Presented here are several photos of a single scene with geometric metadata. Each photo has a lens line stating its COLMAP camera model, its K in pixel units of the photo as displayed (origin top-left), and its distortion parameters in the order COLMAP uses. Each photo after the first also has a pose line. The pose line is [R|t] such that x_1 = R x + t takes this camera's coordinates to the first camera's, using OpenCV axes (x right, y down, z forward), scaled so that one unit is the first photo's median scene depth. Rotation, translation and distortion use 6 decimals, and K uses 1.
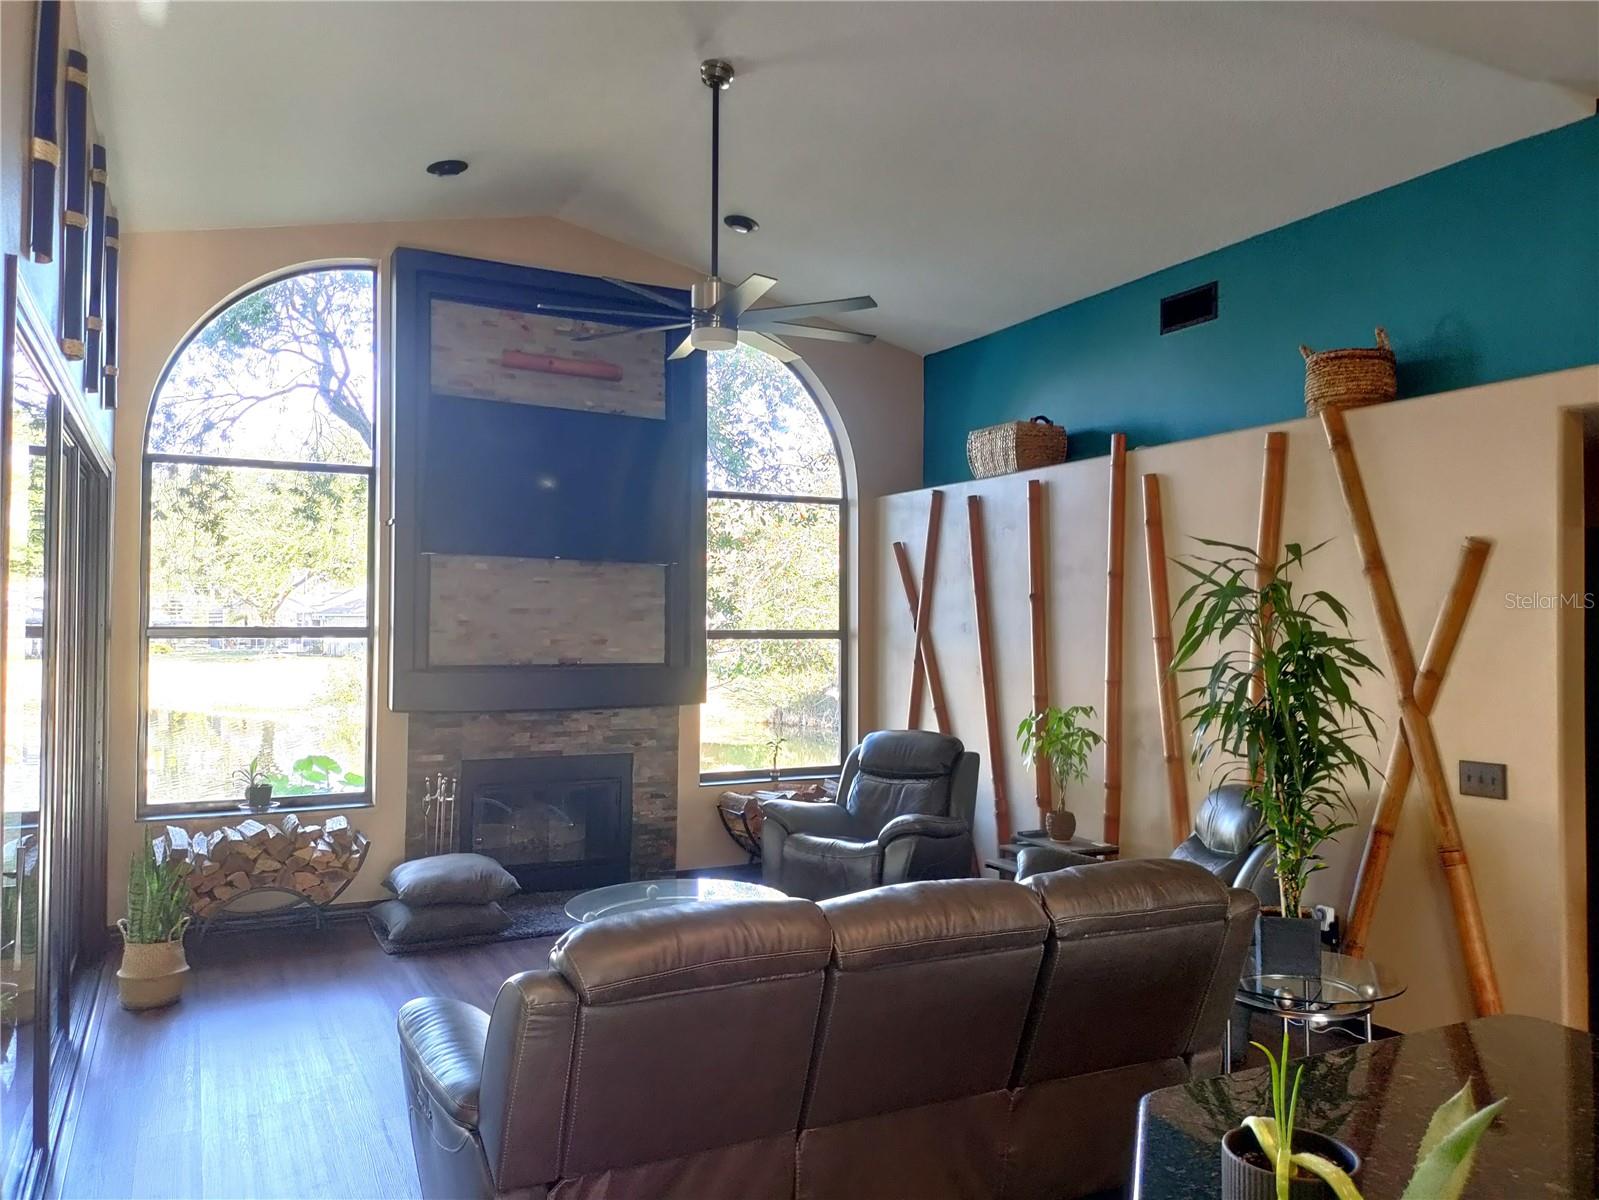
lens RADIAL K [[1167.7, 0, 799.9], [0, 1167.7, 593.4], [0, 0, 1]] dist [0.069711, -0.090164]
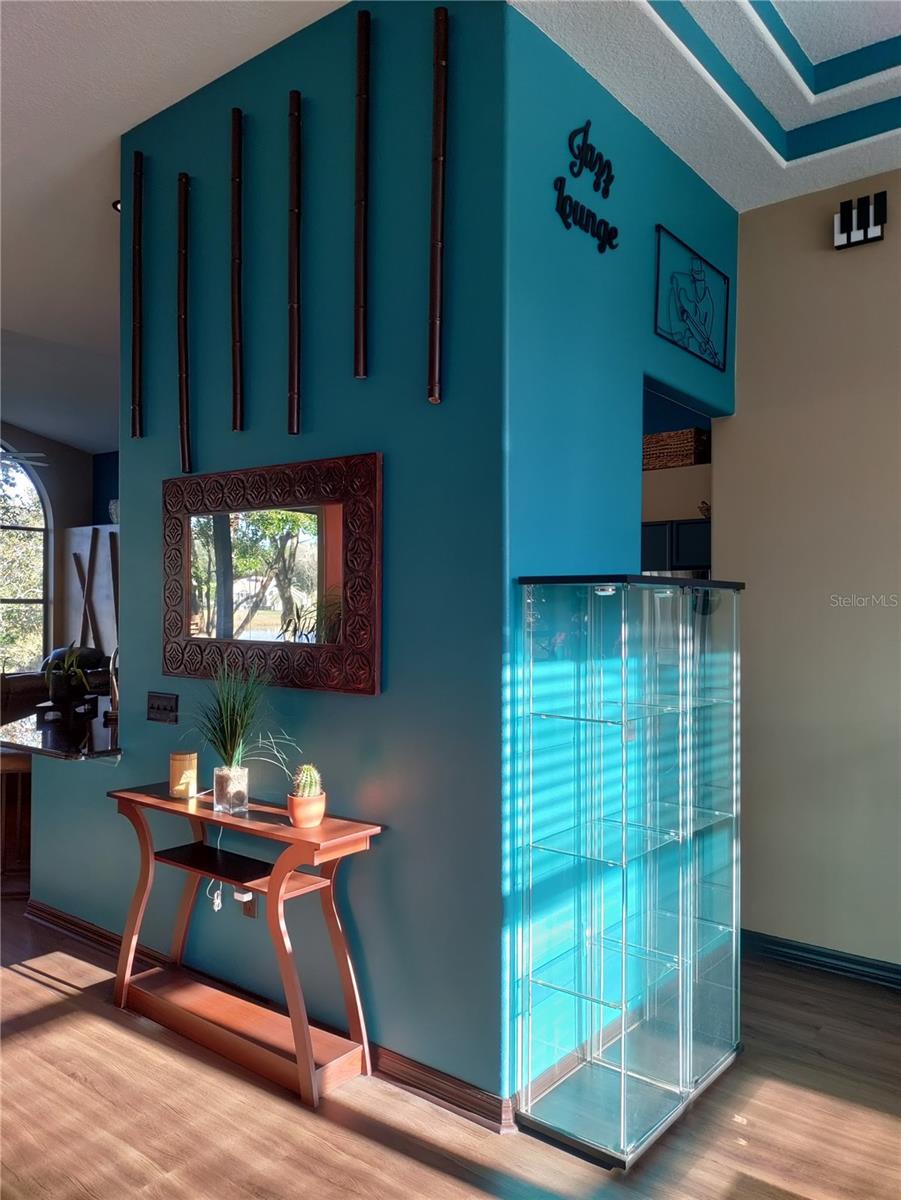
lens RADIAL K [[880.5, 0, 450.5], [0, 880.5, 600.0], [0, 0, 1]] dist [0.055629, -0.075876]
pose [[0.910276, 0.001899, 0.413998, 0.045520], [-0.009799, 0.999808, 0.016960, 0.003149], [-0.413887, -0.019495, 0.910120, -0.646026]]
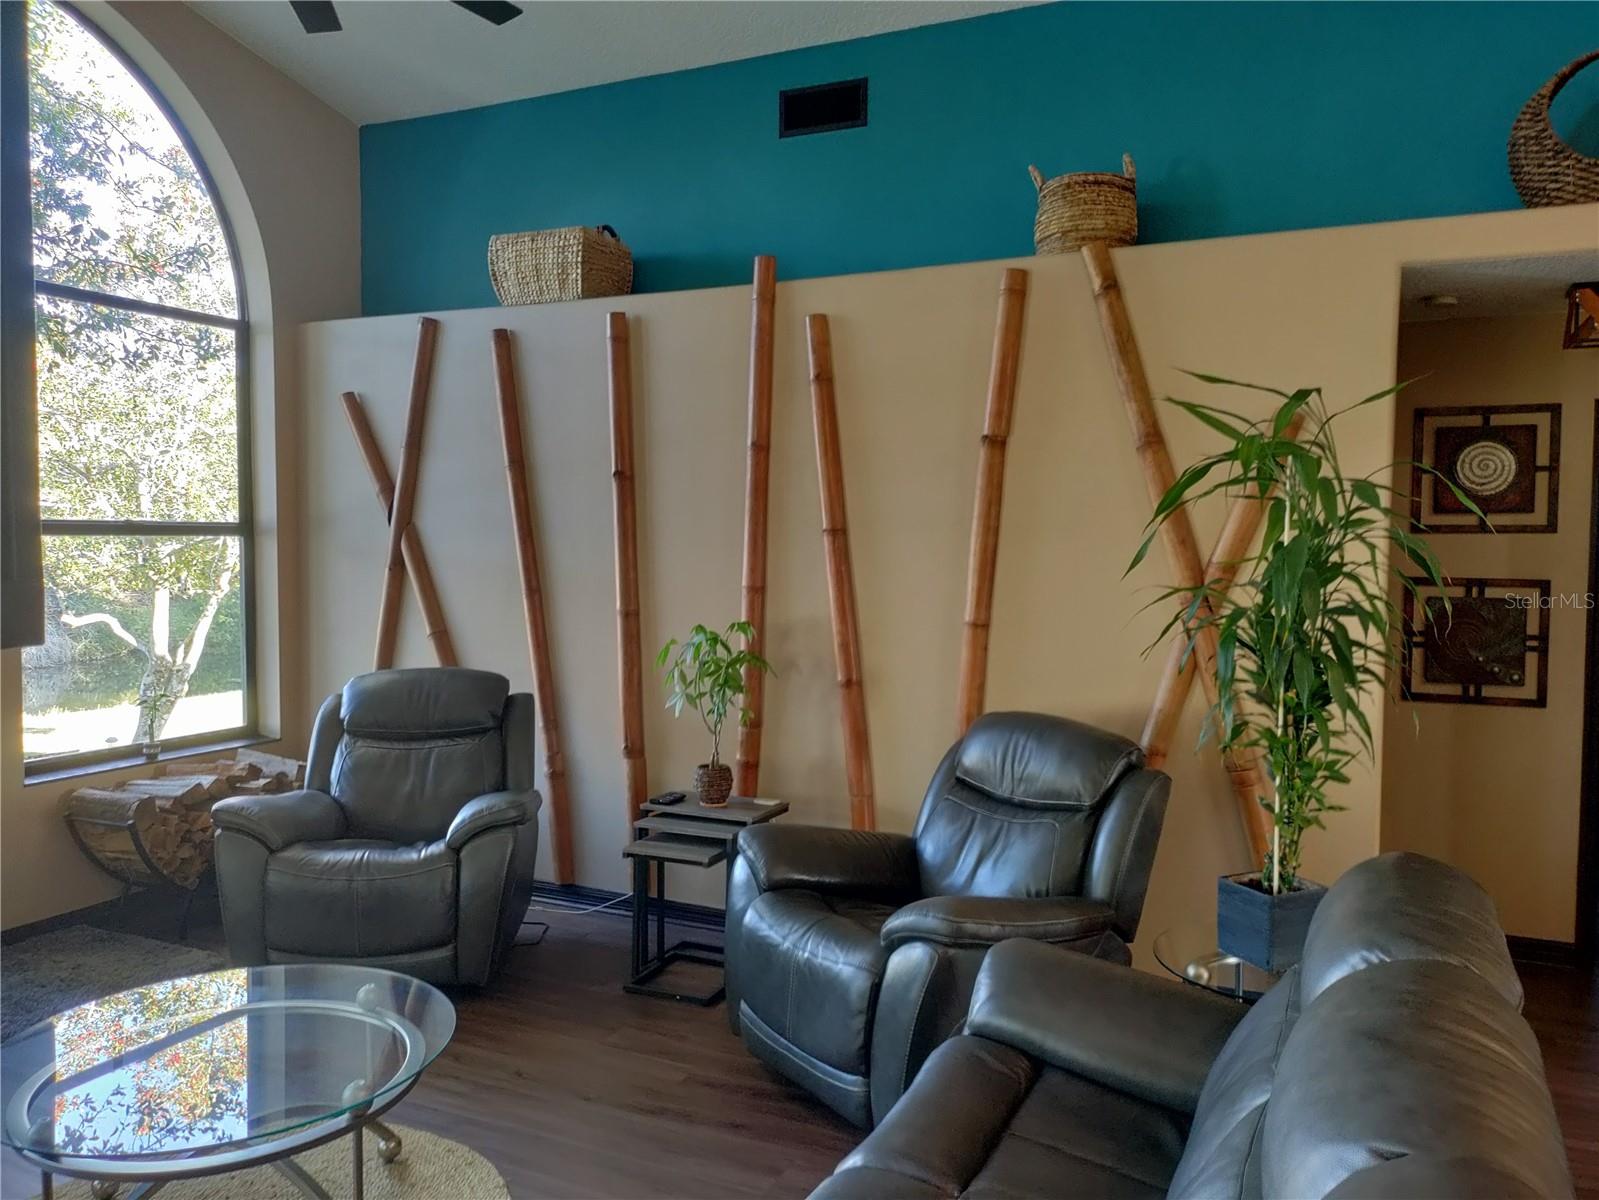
lens RADIAL K [[1167.7, 0, 799.9], [0, 1167.7, 593.4], [0, 0, 1]] dist [0.069711, -0.090164]
pose [[0.786464, -0.026126, 0.617083, -0.148680], [-0.021410, 0.997351, 0.069512, 0.021420], [-0.617265, -0.067881, 0.783822, 0.323475]]
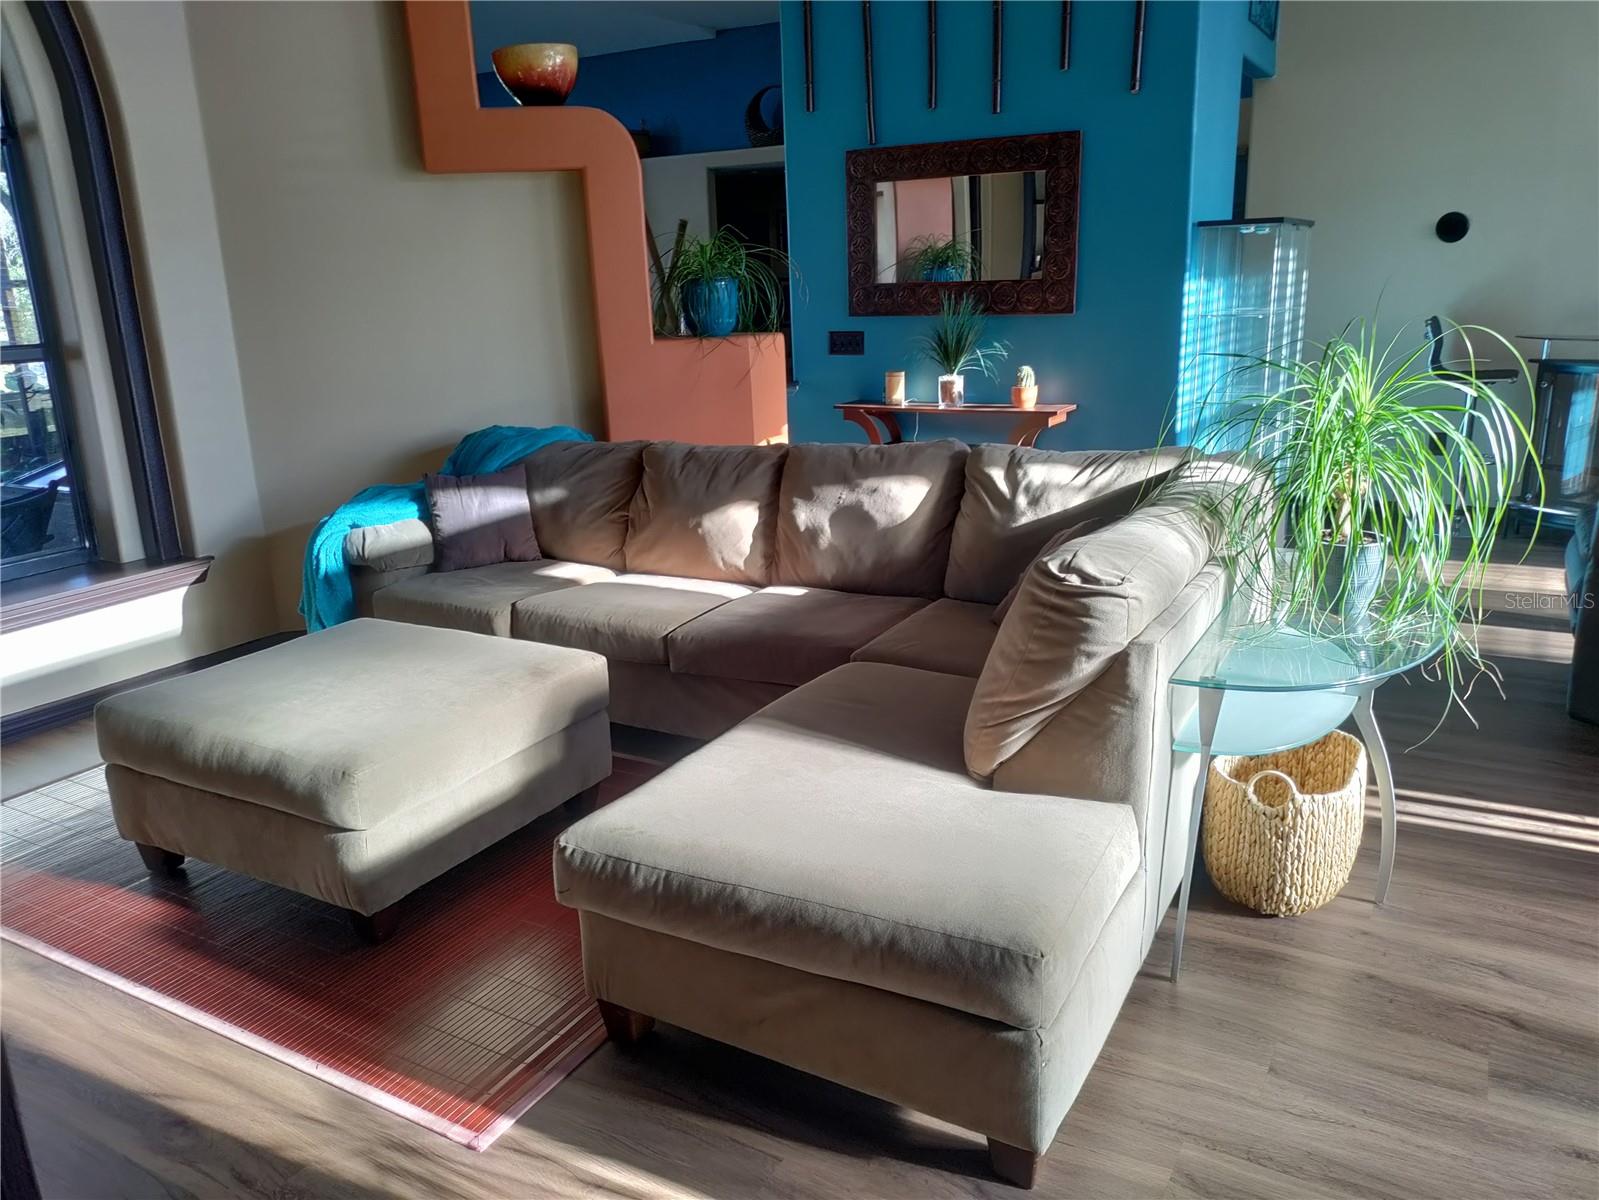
lens RADIAL K [[1167.7, 0, 799.9], [0, 1167.7, 593.4], [0, 0, 1]] dist [0.069711, -0.090164]
pose [[0.841587, -0.174708, 0.511085, -0.394653], [0.025163, 0.957897, 0.286009, 0.004683], [-0.539535, -0.227841, 0.810550, -0.835292]]
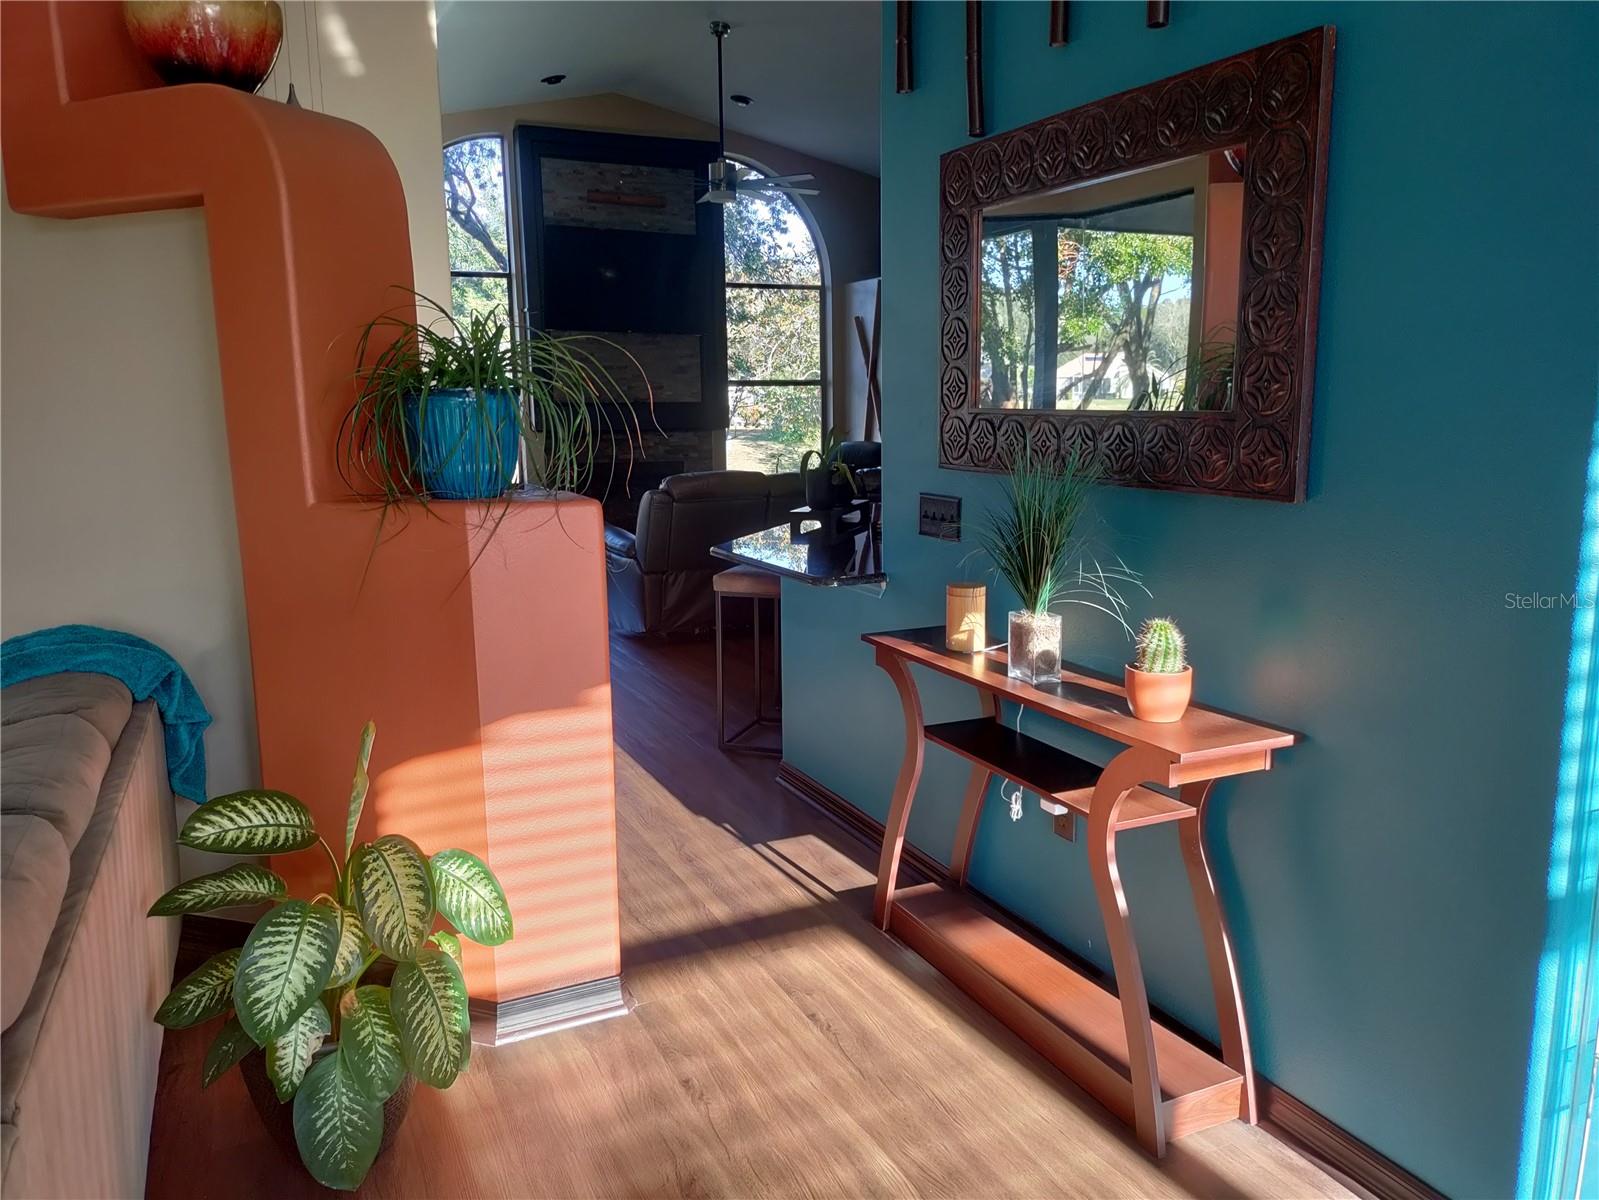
lens RADIAL K [[1167.7, 0, 799.9], [0, 1167.7, 593.4], [0, 0, 1]] dist [0.069711, -0.090164]
pose [[0.999266, -0.011090, -0.036675, 0.068419], [0.017868, 0.981621, 0.190004, 0.018077], [0.033893, -0.190520, 0.981098, -0.562752]]
